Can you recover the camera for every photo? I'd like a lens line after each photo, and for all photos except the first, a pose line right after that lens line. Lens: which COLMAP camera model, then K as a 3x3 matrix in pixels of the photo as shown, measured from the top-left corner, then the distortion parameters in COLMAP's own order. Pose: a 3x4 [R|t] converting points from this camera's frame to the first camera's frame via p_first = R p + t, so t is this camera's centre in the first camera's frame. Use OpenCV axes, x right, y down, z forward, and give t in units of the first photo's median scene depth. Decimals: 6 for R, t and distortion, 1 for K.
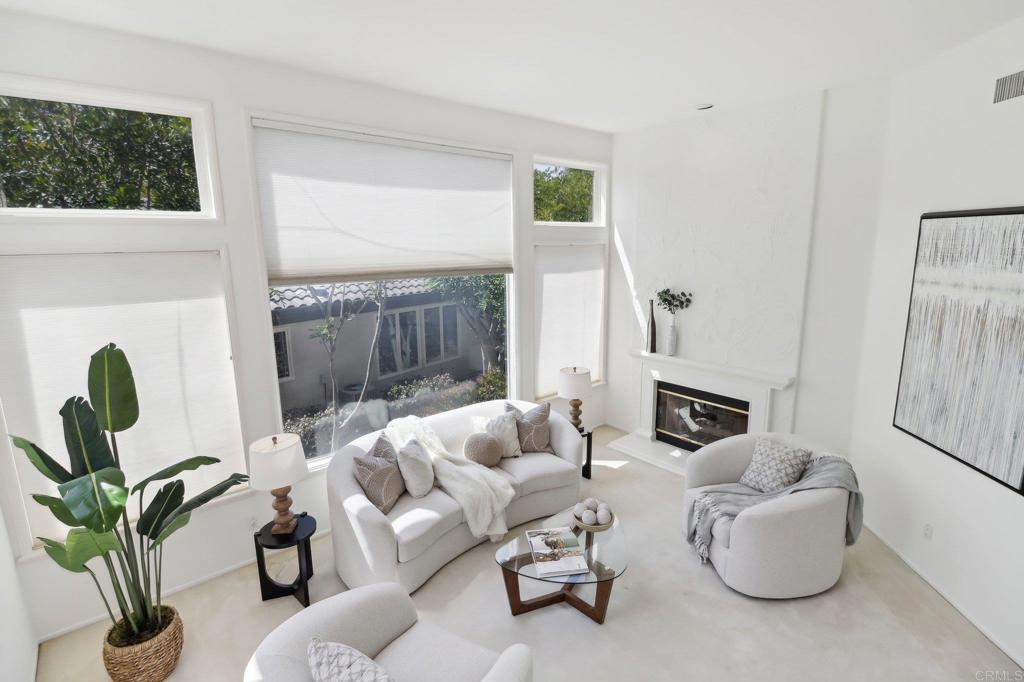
lens RADIAL K [[490.1, 0, 525.1], [0, 490.1, 331.7], [0, 0, 1]] dist [-0.001402, -0.006936]
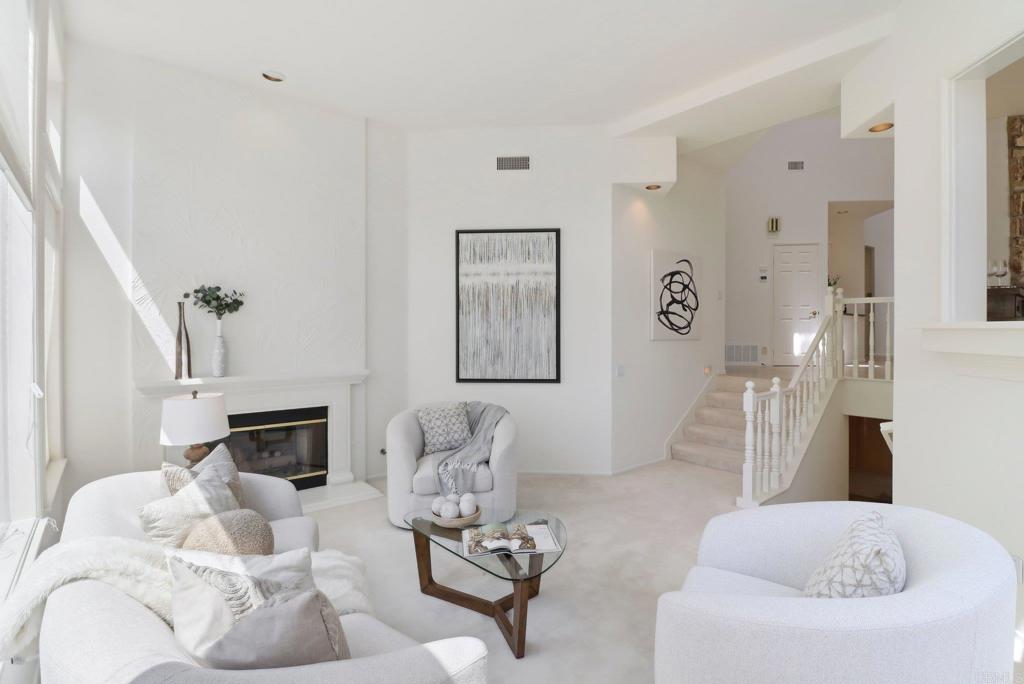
lens RADIAL K [[490.1, 0, 525.1], [0, 490.1, 332.7], [0, 0, 1]] dist [-0.001402, -0.006936]
pose [[0.021902, 0.010800, 0.999702, -0.669745], [0.186635, 0.982319, -0.014701, 0.125751], [-0.982185, 0.186901, 0.019499, 0.829240]]
